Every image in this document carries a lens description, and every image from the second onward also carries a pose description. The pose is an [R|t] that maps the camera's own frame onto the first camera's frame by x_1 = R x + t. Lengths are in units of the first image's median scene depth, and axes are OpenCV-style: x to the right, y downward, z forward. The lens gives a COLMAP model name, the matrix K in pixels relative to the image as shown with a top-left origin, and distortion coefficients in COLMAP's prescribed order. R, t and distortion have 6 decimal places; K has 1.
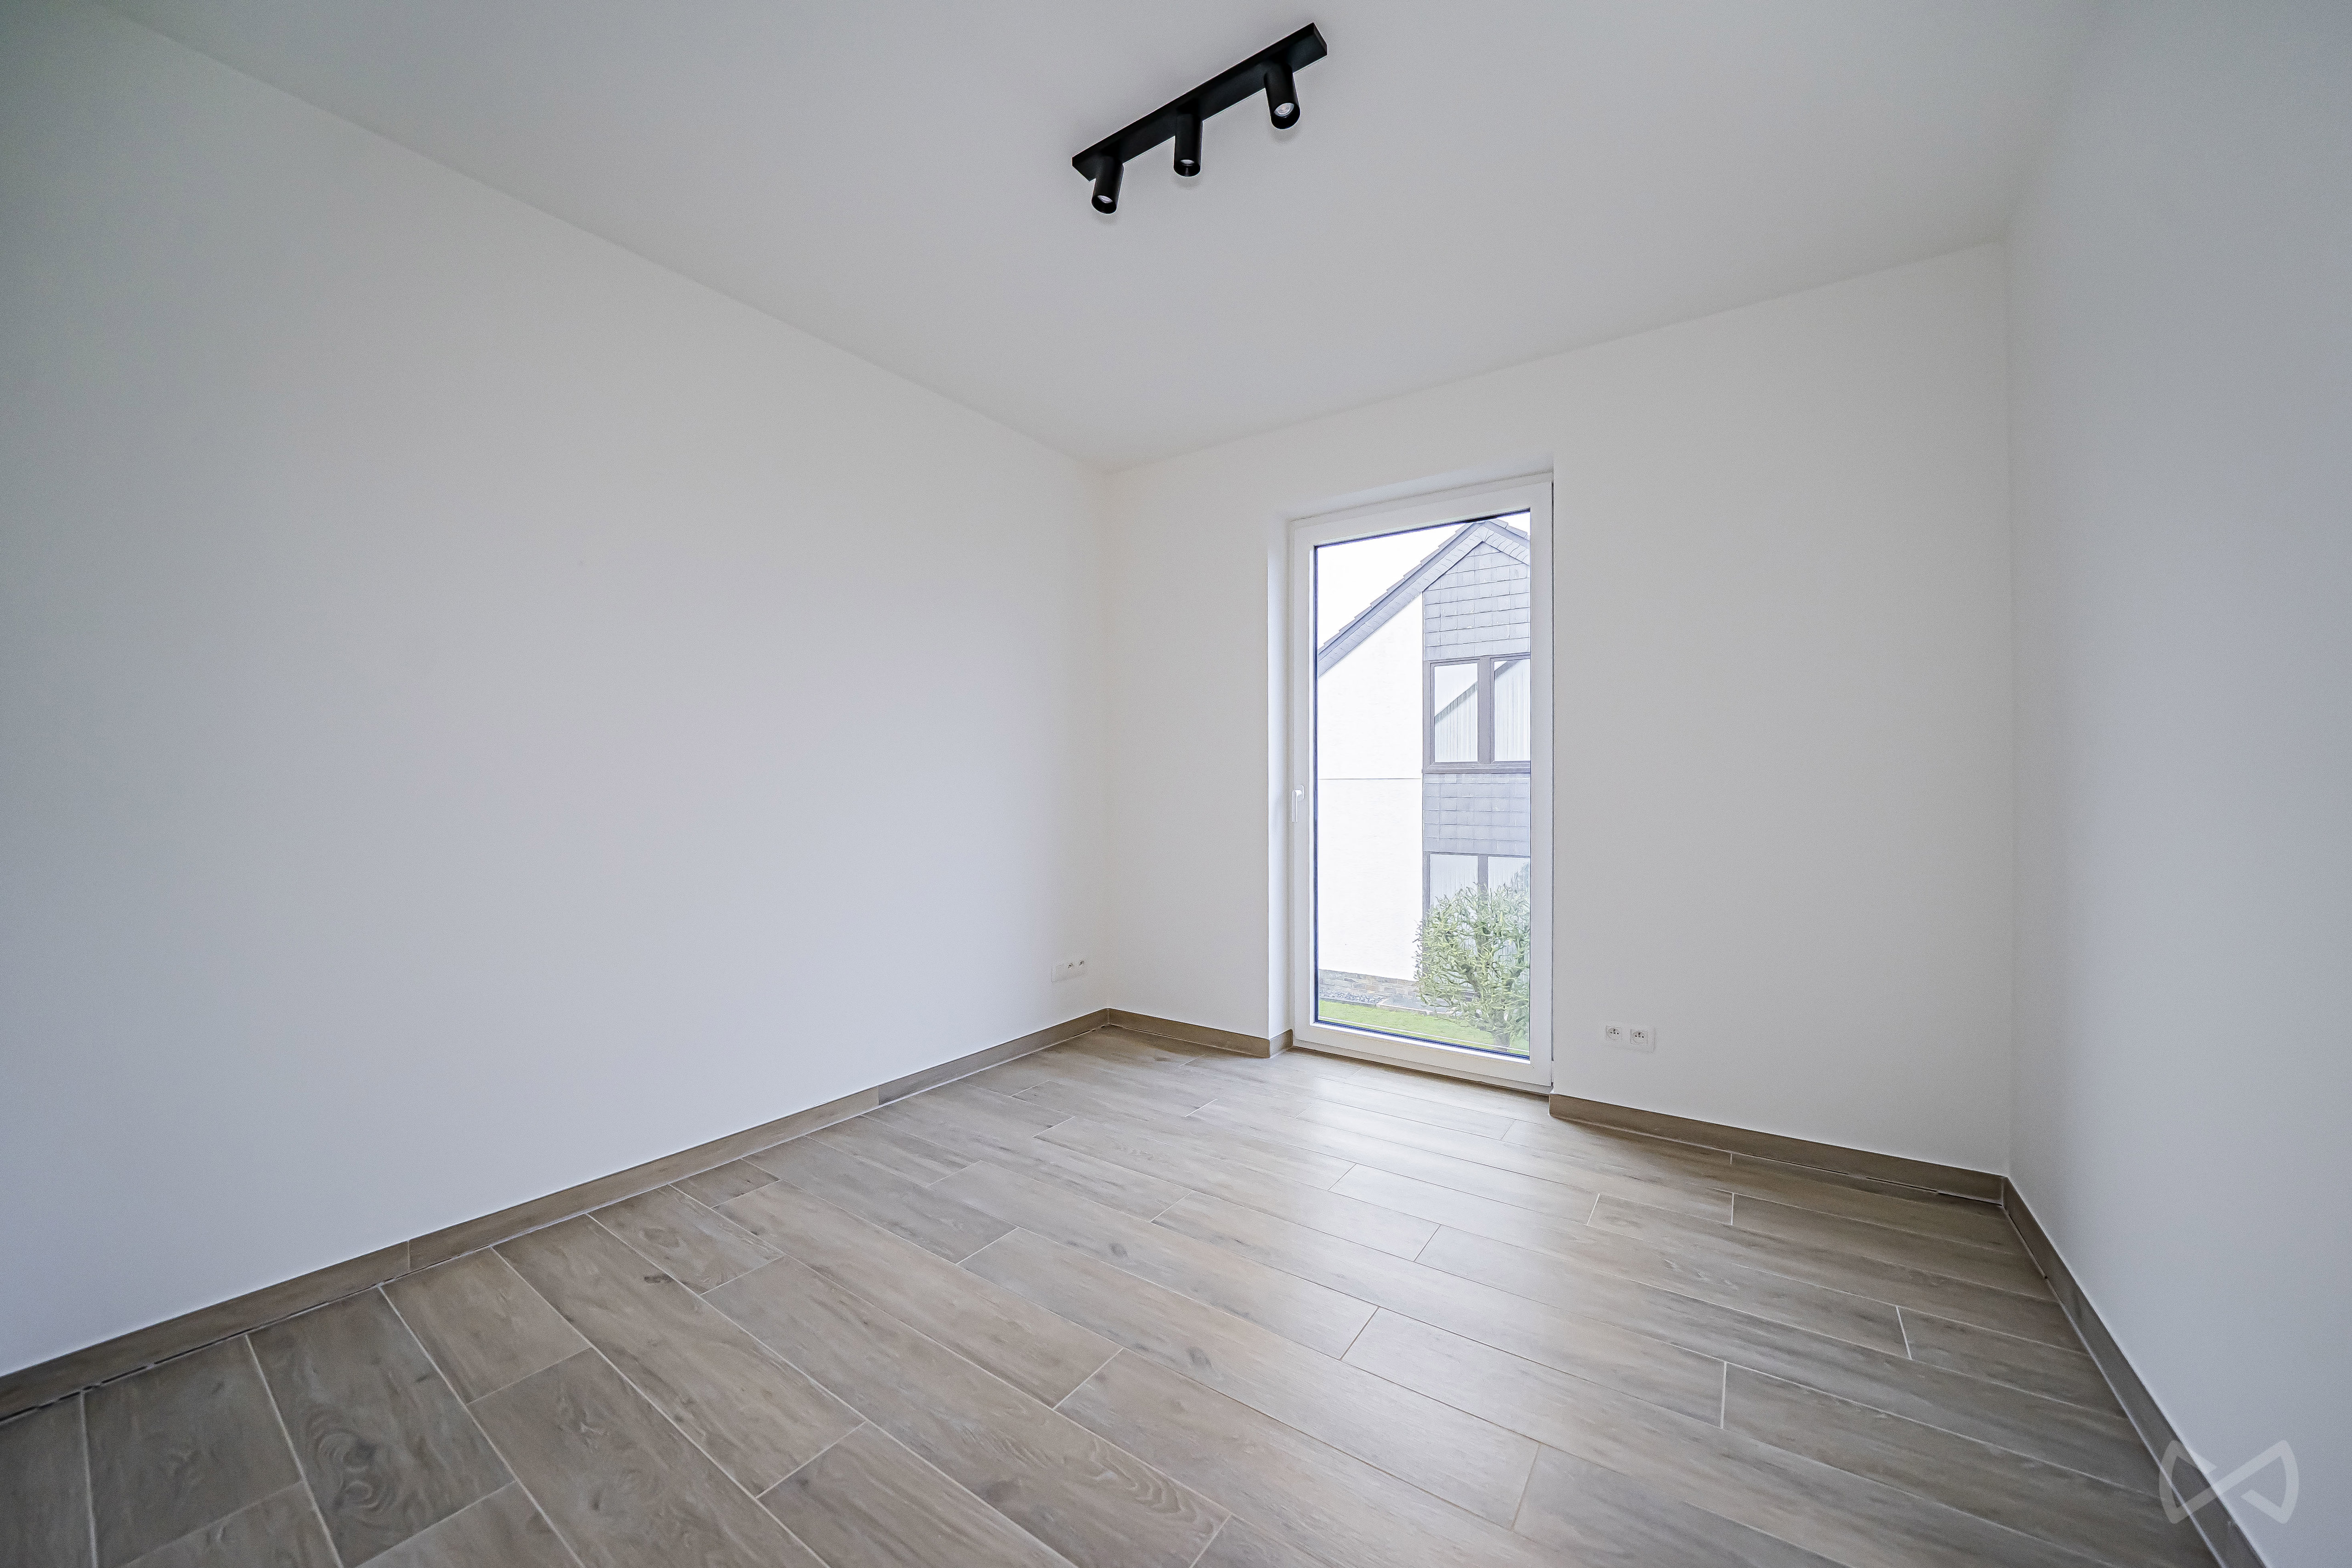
lens RADIAL K [[816.2, 0, 1187.5], [0, 816.2, 788.1], [0, 0, 1]] dist [-0.020058, 0.000179]
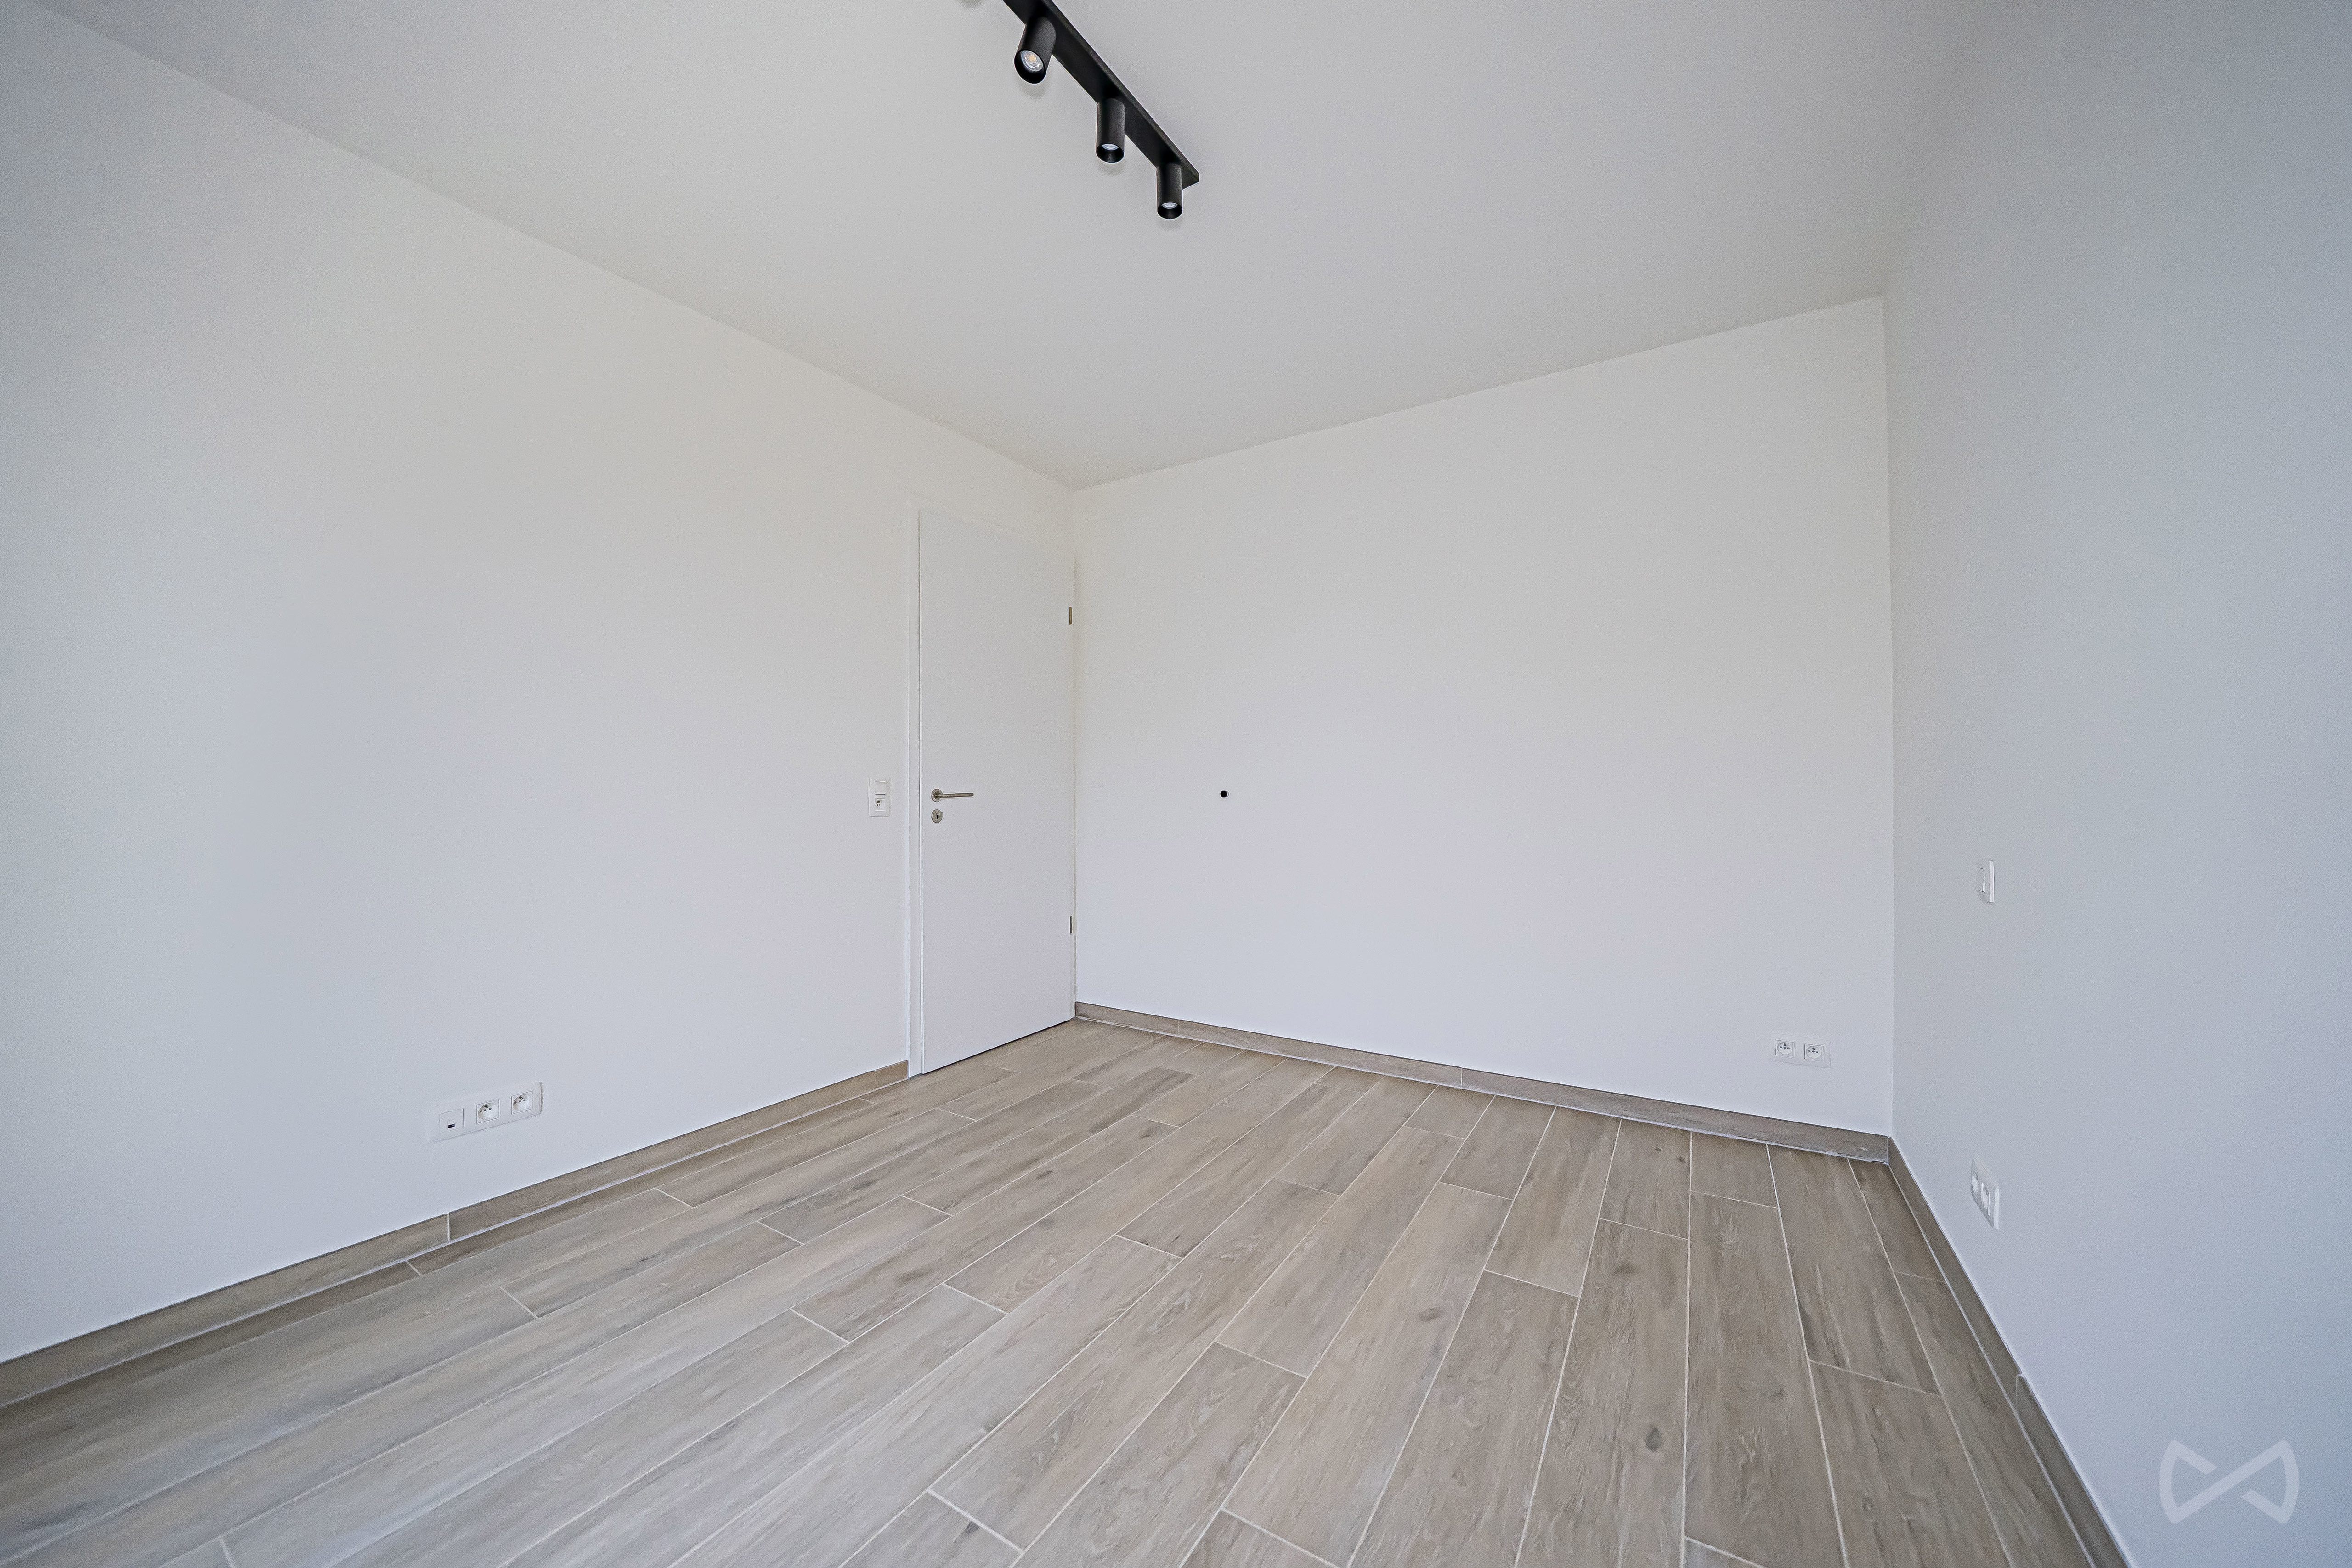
lens RADIAL K [[816.1, 0, 1187.5], [0, 816.1, 788.1], [0, 0, 1]] dist [-0.020058, 0.000179]
pose [[-0.039230, -0.001364, 0.999229, -1.080487], [0.002095, 0.999997, 0.001448, -0.003207], [-0.999228, 0.002150, -0.039227, 1.097477]]
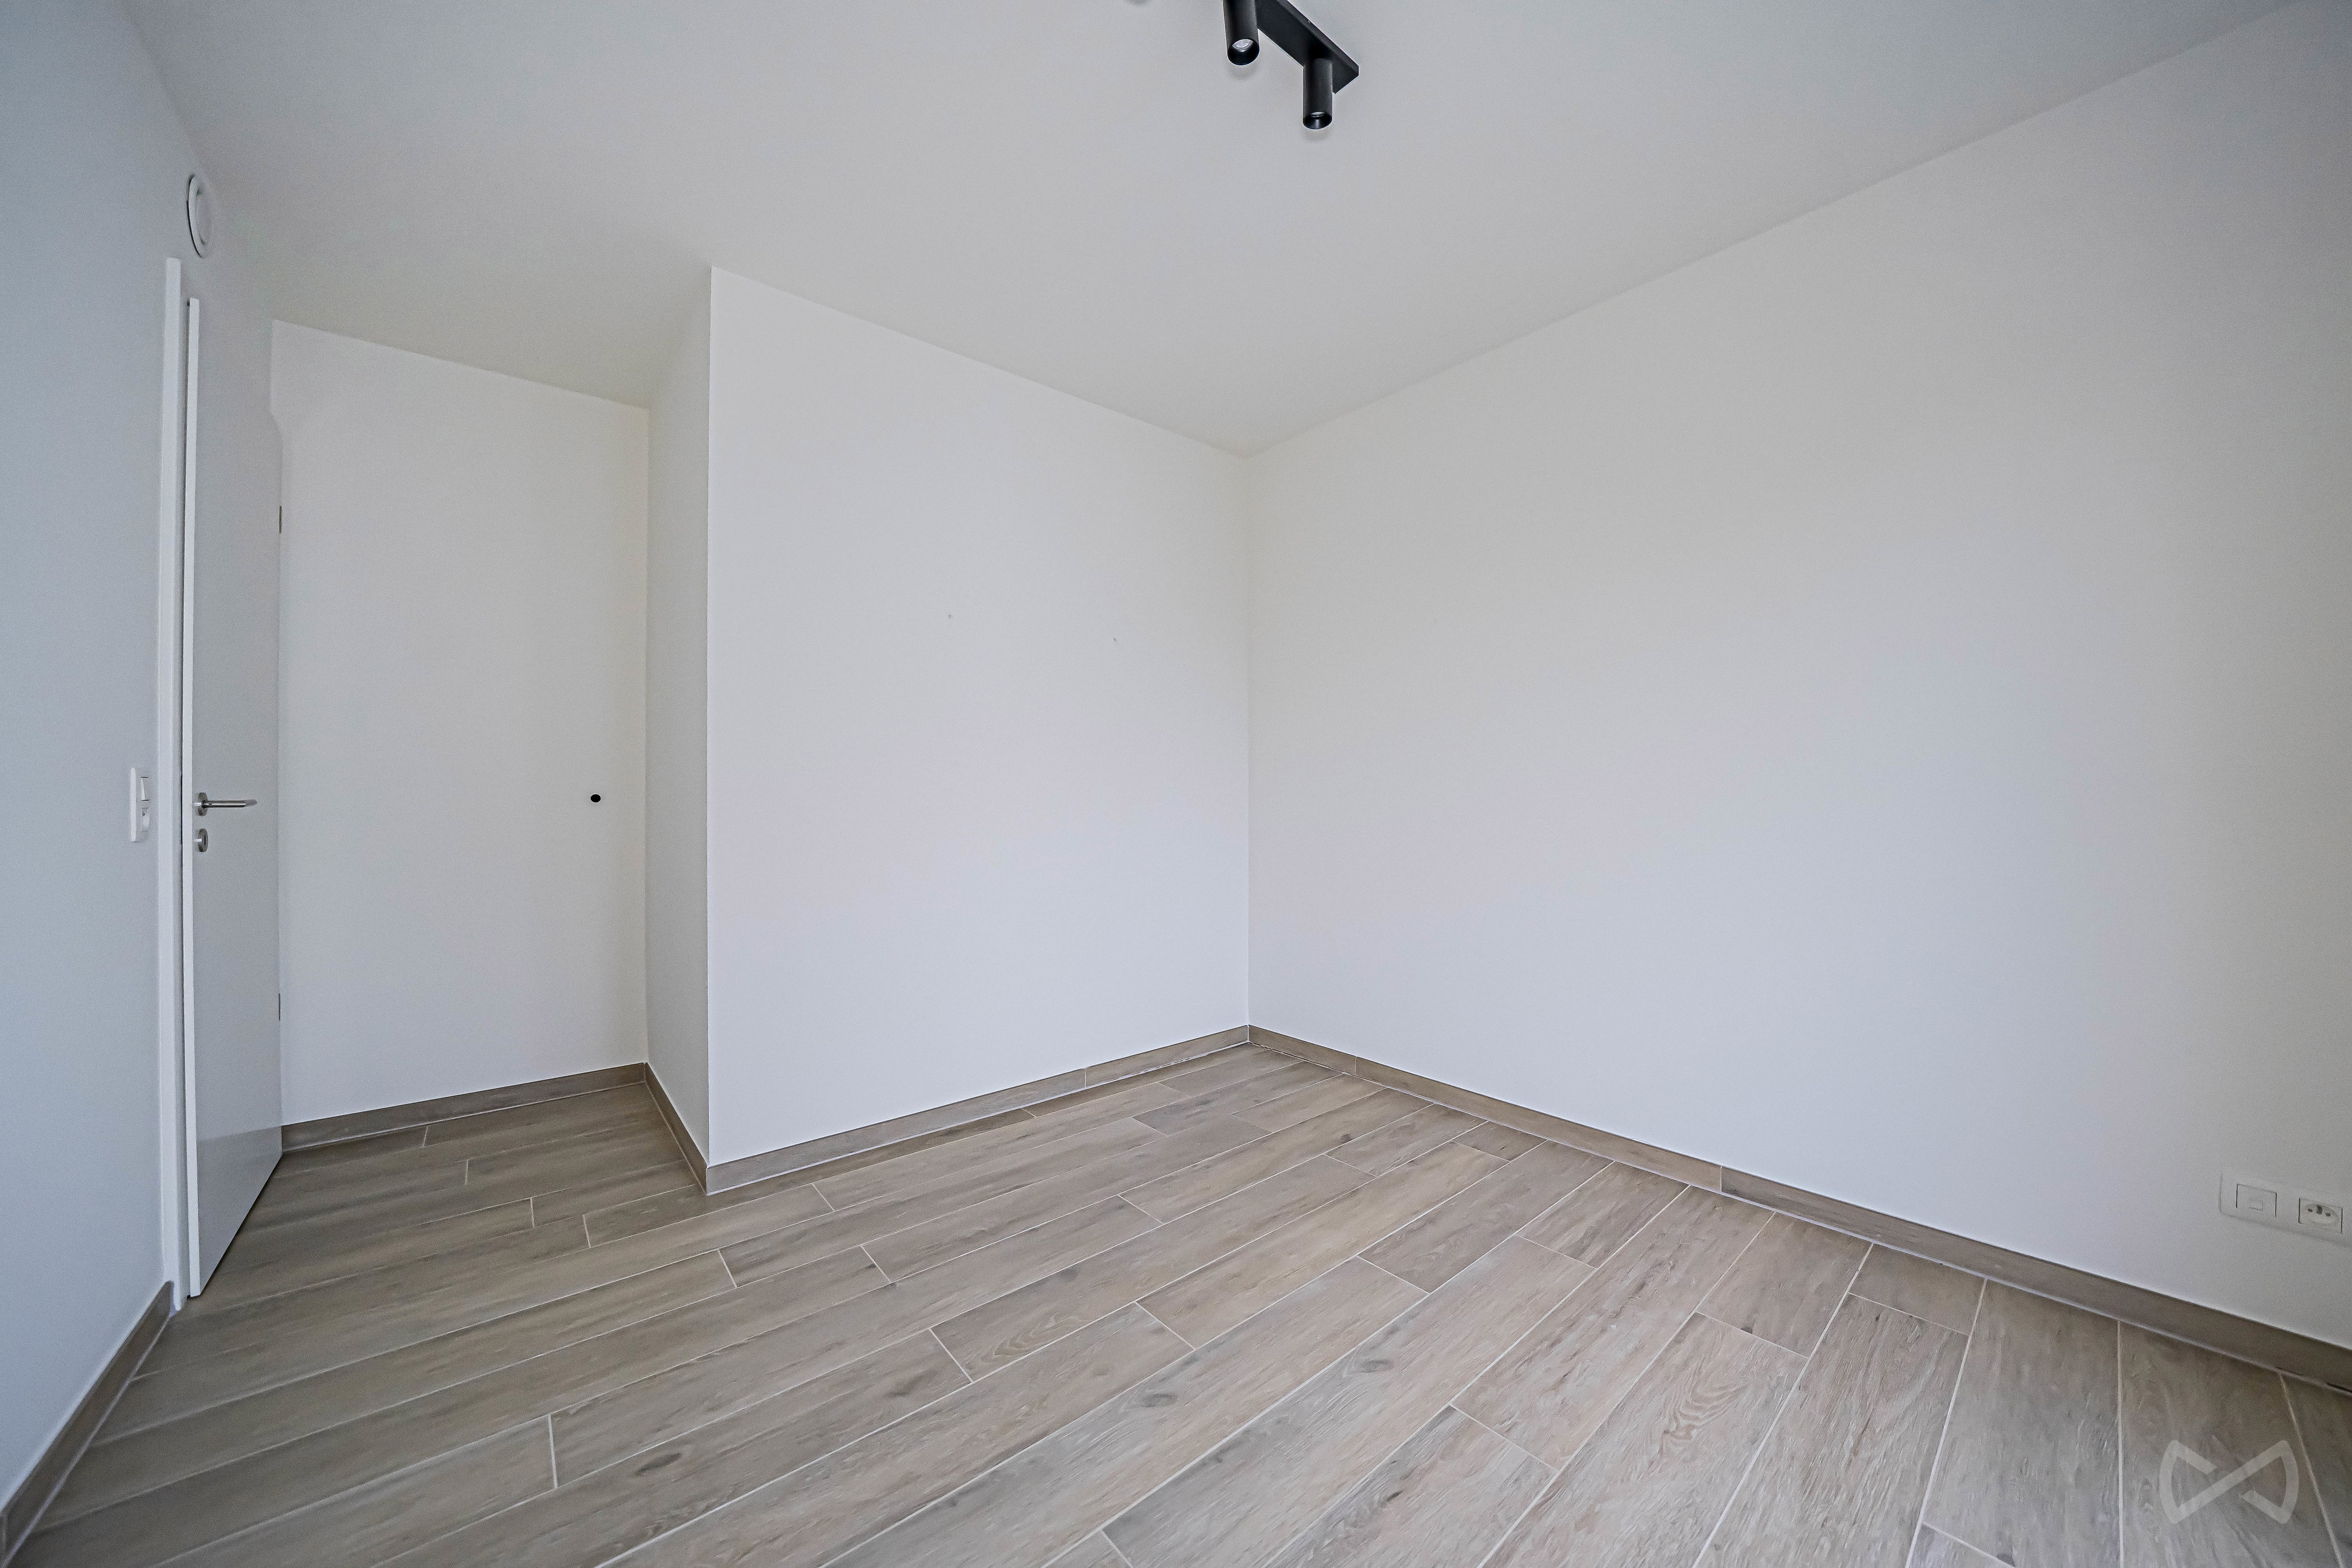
lens RADIAL K [[816.2, 0, 1187.5], [0, 816.2, 788.1], [0, 0, 1]] dist [-0.020058, 0.000179]
pose [[-0.257039, -0.003389, -0.966395, 0.712444], [0.005086, 0.999975, -0.004860, 0.008491], [0.966388, -0.006164, -0.257016, 1.010933]]
